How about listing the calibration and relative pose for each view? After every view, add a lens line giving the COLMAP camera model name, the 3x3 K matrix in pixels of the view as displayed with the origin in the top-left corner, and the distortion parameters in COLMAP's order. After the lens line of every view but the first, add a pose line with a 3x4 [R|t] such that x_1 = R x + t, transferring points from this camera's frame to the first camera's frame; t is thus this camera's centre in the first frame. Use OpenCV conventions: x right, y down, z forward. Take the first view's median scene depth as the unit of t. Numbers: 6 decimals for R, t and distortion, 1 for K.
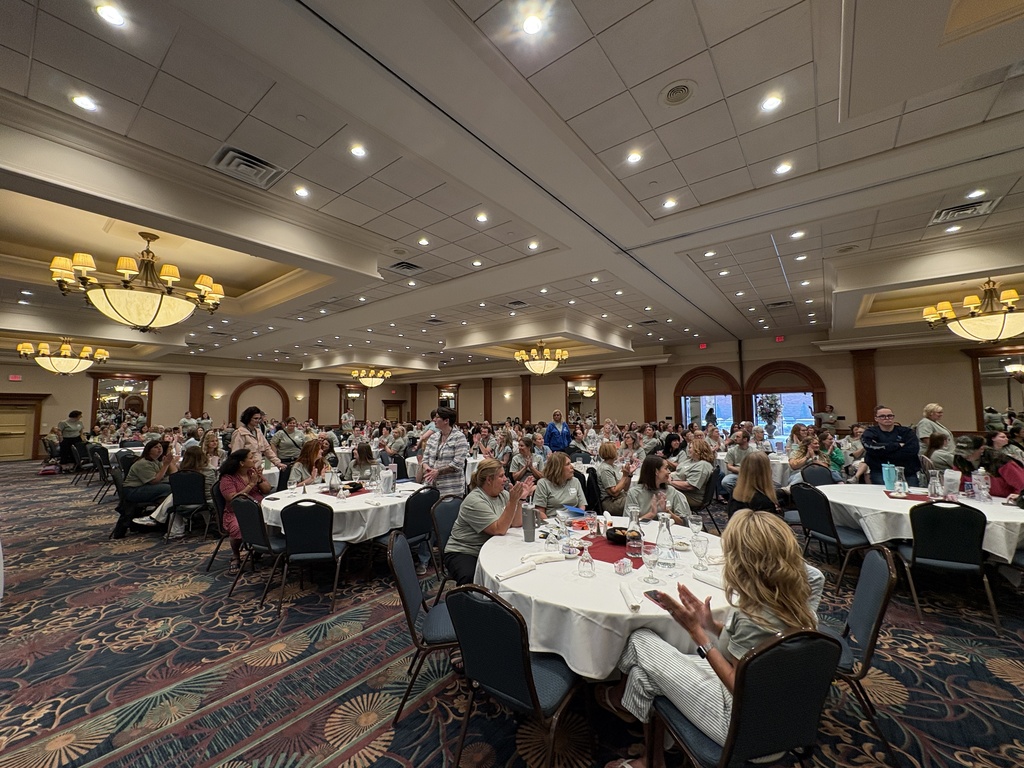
lens RADIAL K [[407.3, 0, 512.0], [0, 407.3, 384.0], [0, 0, 1]] dist [0.001310, 0.000406]
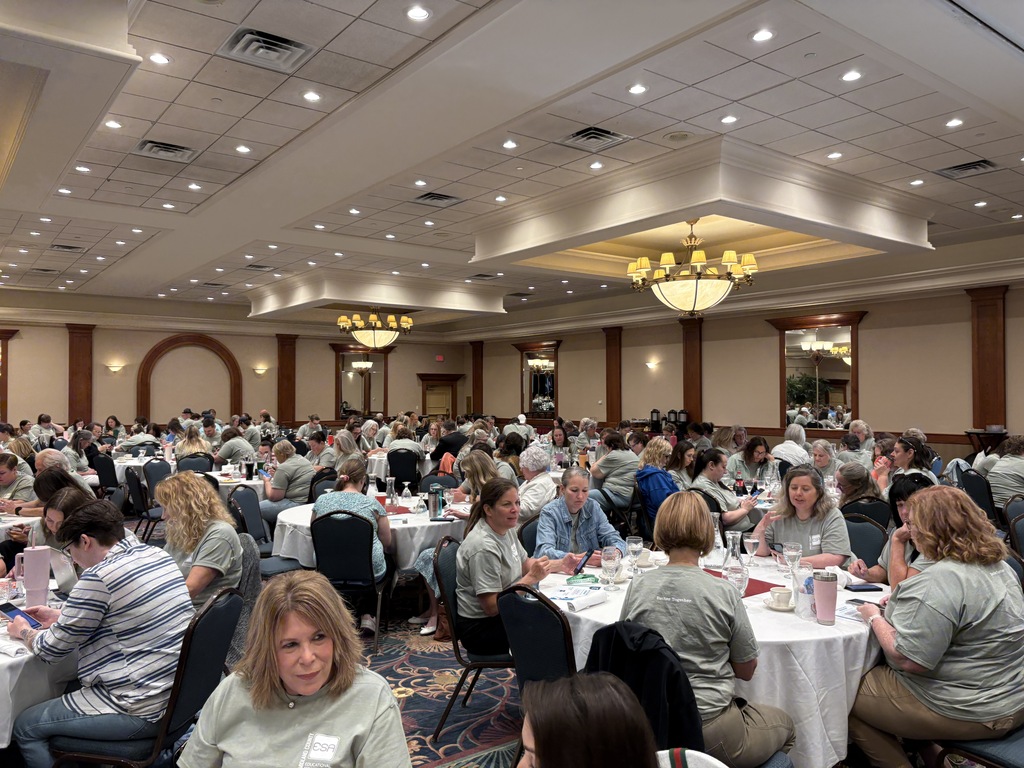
lens RADIAL K [[779.6, 0, 512.0], [0, 779.6, 384.0], [0, 0, 1]] dist [0.011209, -0.003567]
pose [[0.966478, 0.002835, -0.256733, 0.100867], [0.010419, 0.998682, 0.050250, 0.008222], [0.256537, -0.051240, 0.965175, 0.156980]]
